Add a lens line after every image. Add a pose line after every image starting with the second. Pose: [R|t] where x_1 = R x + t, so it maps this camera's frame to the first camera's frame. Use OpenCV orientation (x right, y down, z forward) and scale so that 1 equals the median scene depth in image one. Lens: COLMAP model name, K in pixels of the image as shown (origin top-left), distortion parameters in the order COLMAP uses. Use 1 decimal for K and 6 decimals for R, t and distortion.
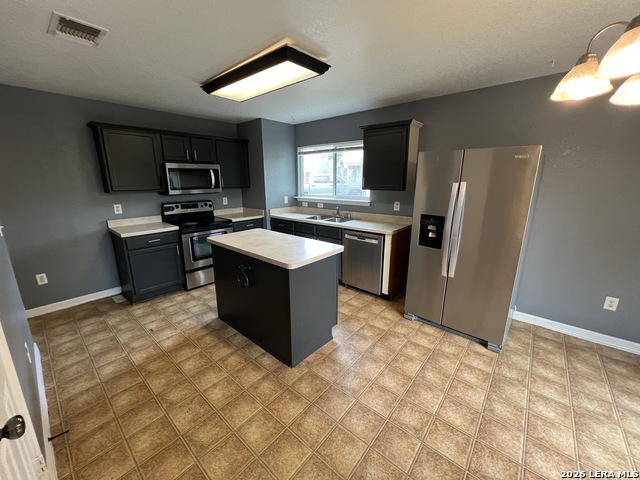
lens RADIAL K [[256.5, 0, 317.7], [0, 256.5, 237.2], [0, 0, 1]] dist [-0.001295, -0.000393]
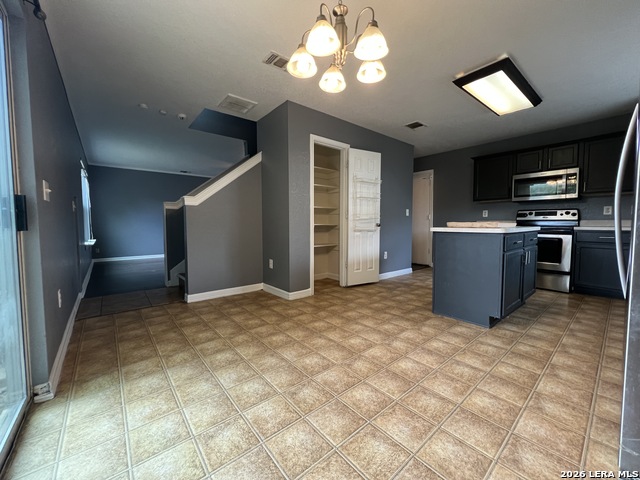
lens RADIAL K [[256.5, 0, 318.9], [0, 256.5, 239.0], [0, 0, 1]] dist [-0.001295, -0.000393]
pose [[-0.161351, 0.062541, -0.984914, 1.310725], [-0.218053, 0.971066, 0.097383, 0.149916], [0.962507, 0.230476, -0.143045, 0.567731]]
